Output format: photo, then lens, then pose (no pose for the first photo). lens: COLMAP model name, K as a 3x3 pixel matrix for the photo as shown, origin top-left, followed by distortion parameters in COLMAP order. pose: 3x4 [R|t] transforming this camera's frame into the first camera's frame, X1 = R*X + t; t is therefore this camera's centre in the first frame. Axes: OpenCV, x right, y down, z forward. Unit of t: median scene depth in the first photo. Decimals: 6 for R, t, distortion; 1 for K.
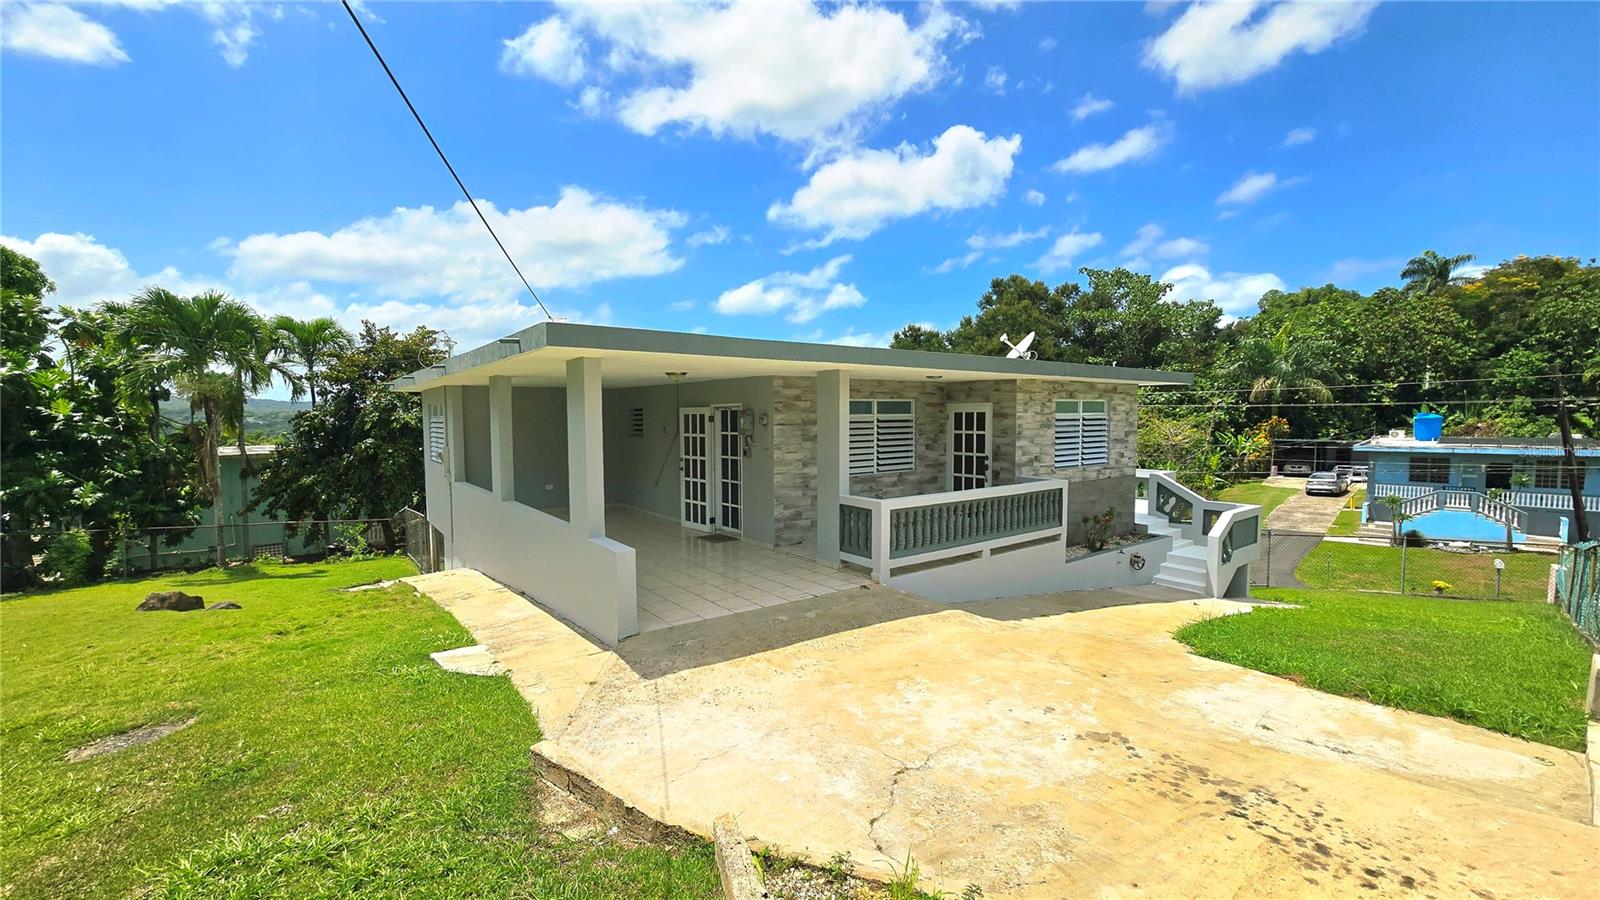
lens RADIAL K [[621.0, 0, 819.4], [0, 621.0, 472.9], [0, 0, 1]] dist [0.082532, 0.000000]
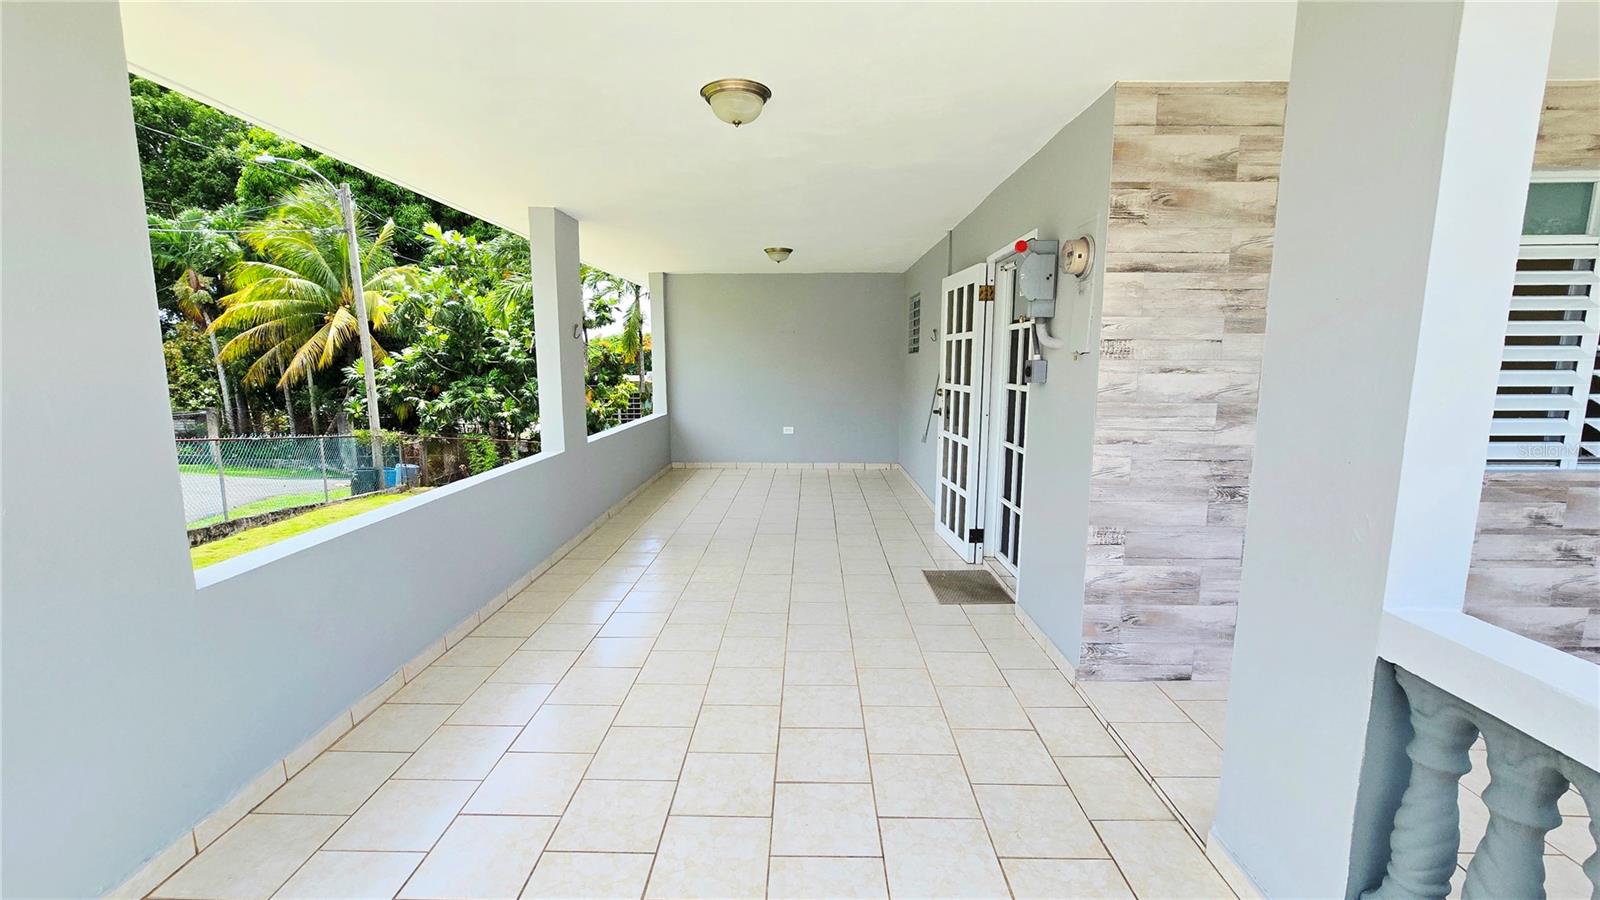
lens RADIAL K [[657.7, 0, 800.0], [0, 657.7, 450.0], [0, 0, 1]] dist [-0.000469, -0.000063]
pose [[0.770449, 0.090579, -0.631034, 0.014250], [-0.060390, 0.995773, 0.069202, -0.005979], [0.634634, -0.015208, 0.772663, 0.579755]]
